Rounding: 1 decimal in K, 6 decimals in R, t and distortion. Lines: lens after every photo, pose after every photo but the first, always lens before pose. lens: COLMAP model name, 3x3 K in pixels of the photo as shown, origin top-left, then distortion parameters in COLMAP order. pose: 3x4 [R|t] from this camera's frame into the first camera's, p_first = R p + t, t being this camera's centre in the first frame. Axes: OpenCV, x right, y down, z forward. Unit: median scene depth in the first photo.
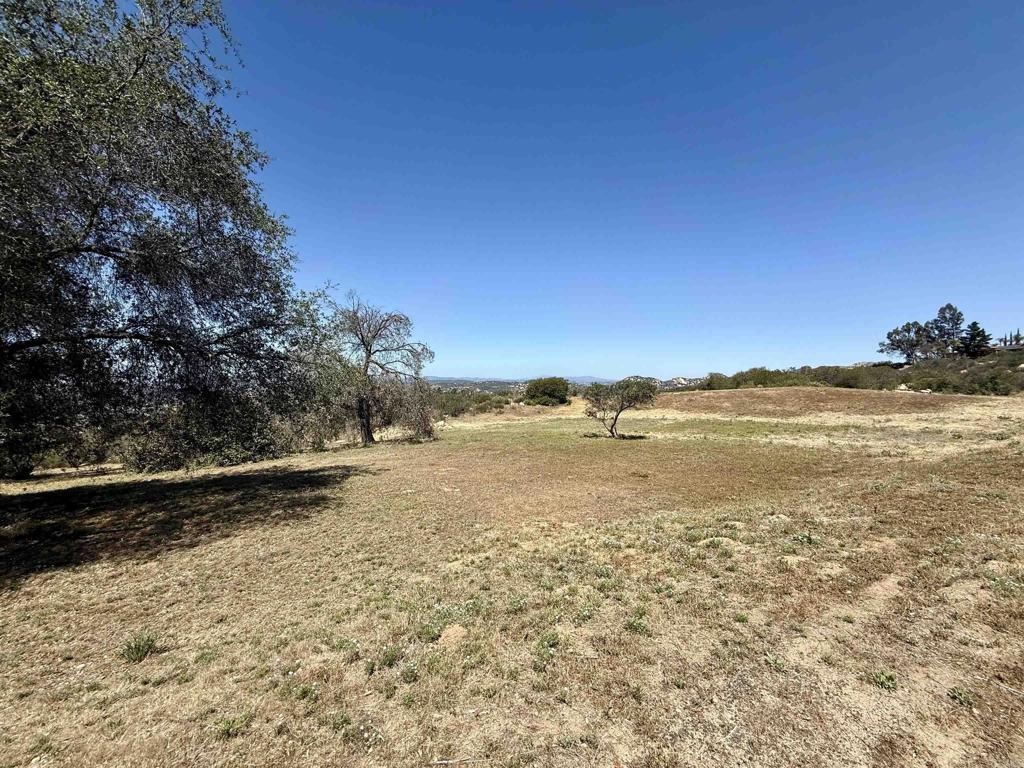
lens RADIAL K [[408.8, 0, 504.5], [0, 408.8, 385.8], [0, 0, 1]] dist [0.000039, -0.000110]
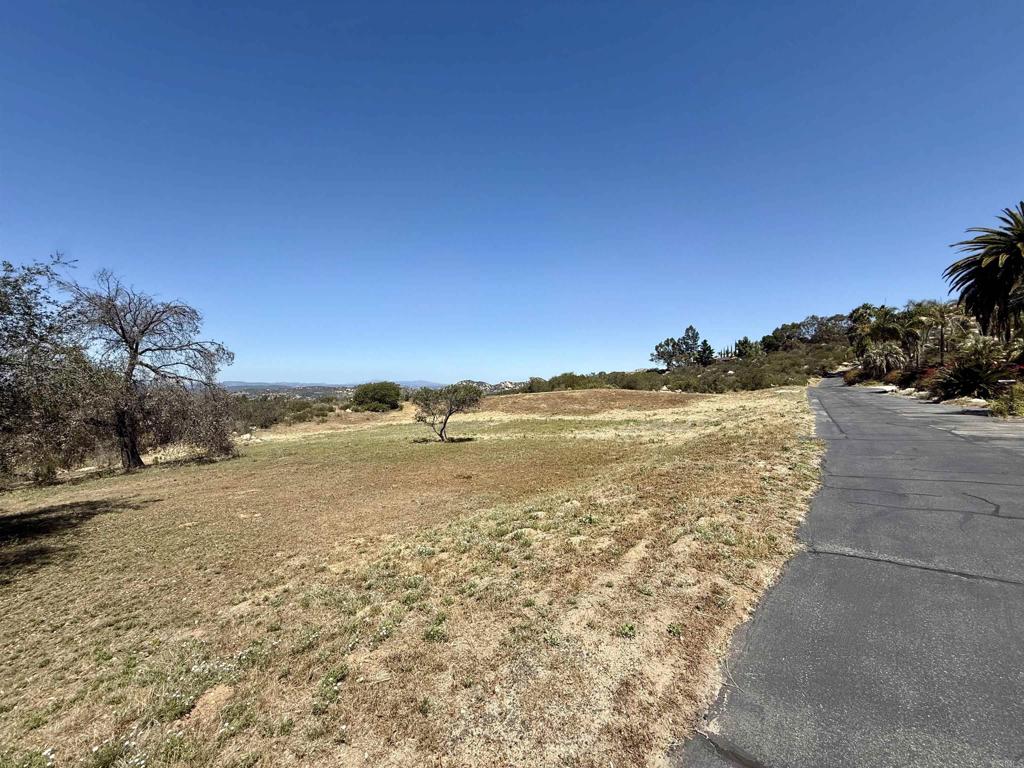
lens RADIAL K [[408.8, 0, 509.2], [0, 408.8, 385.2], [0, 0, 1]] dist [0.000039, -0.000110]
pose [[0.919105, -0.008227, 0.393928, 0.045851], [0.012690, 0.999881, -0.008726, -0.004030], [-0.393809, 0.013019, 0.919100, 0.000964]]
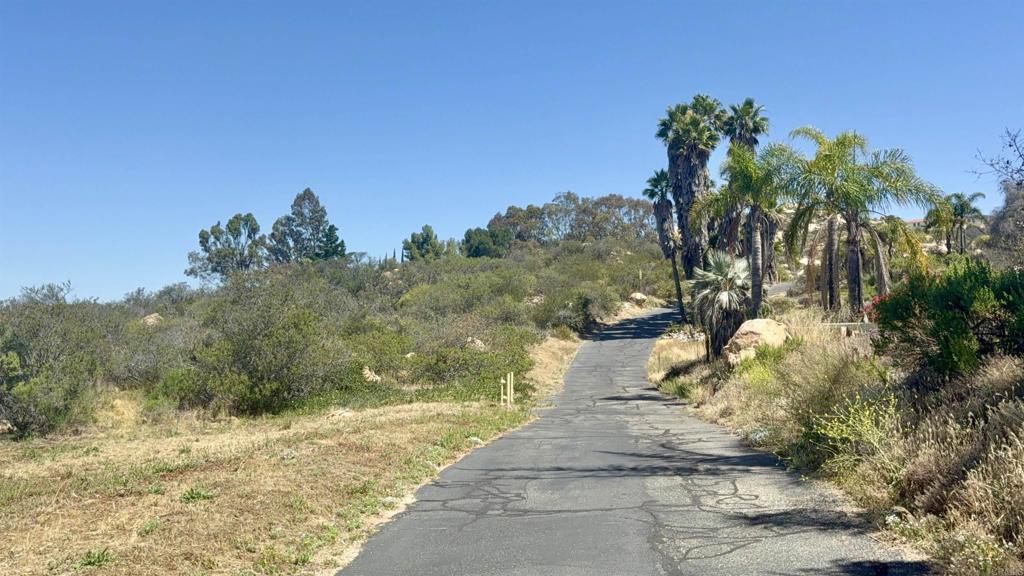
lens RADIAL K [[1010.0, 0, 520.0], [0, 1010.0, 288.5], [0, 0, 1]] dist [0.166949, 0.000000]
pose [[0.543028, 0.054653, 0.837934, 1.712659], [-0.007718, 0.998162, -0.060102, -0.036646], [-0.839679, 0.026170, 0.542452, 0.933084]]
